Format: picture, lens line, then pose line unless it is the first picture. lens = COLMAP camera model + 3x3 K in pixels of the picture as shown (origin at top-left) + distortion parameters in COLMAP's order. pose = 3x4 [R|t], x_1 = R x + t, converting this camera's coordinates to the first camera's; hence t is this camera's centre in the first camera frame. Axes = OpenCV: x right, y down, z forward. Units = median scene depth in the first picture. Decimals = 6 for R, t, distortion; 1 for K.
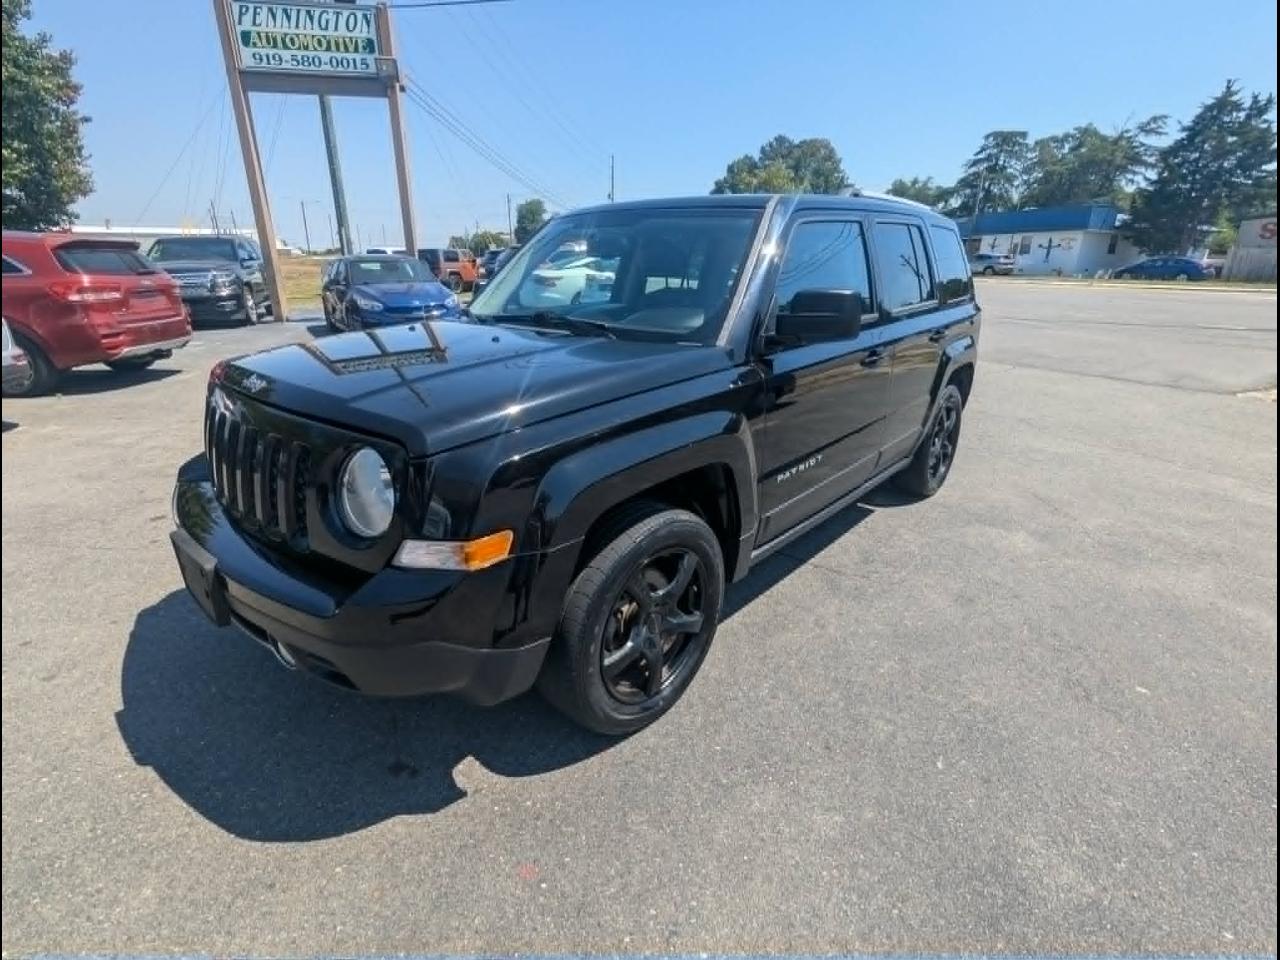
lens RADIAL K [[610.5, 0, 642.5], [0, 610.5, 476.3], [0, 0, 1]] dist [-0.004204, 0.004488]
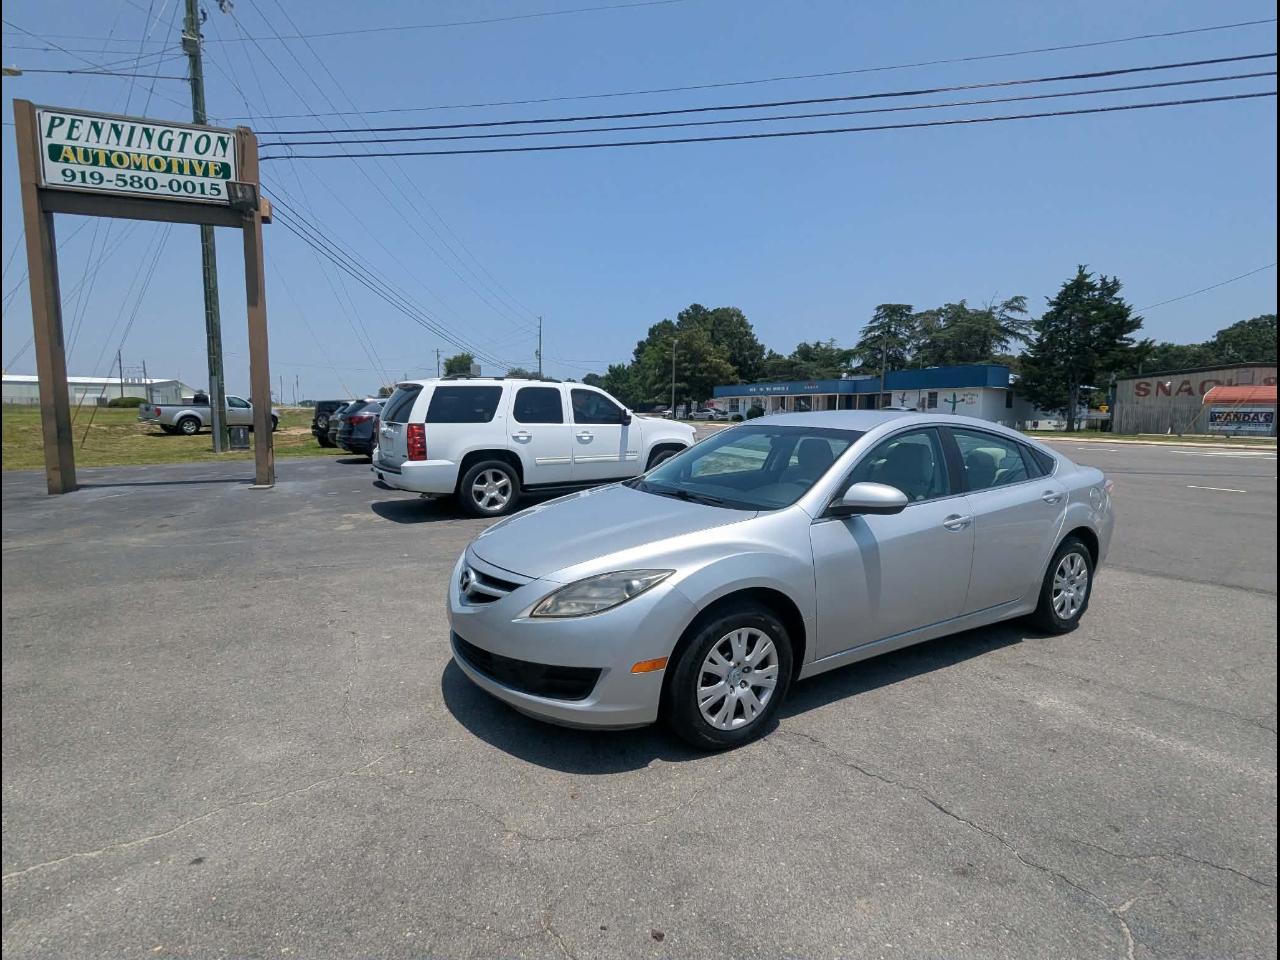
lens RADIAL K [[610.5, 0, 643.6], [0, 610.5, 474.6], [0, 0, 1]] dist [-0.004204, 0.004488]
pose [[0.993180, -0.008446, 0.116285, 0.011577], [0.035494, 0.971935, -0.232558, -0.048363], [-0.111057, 0.235099, 0.965606, 0.126015]]
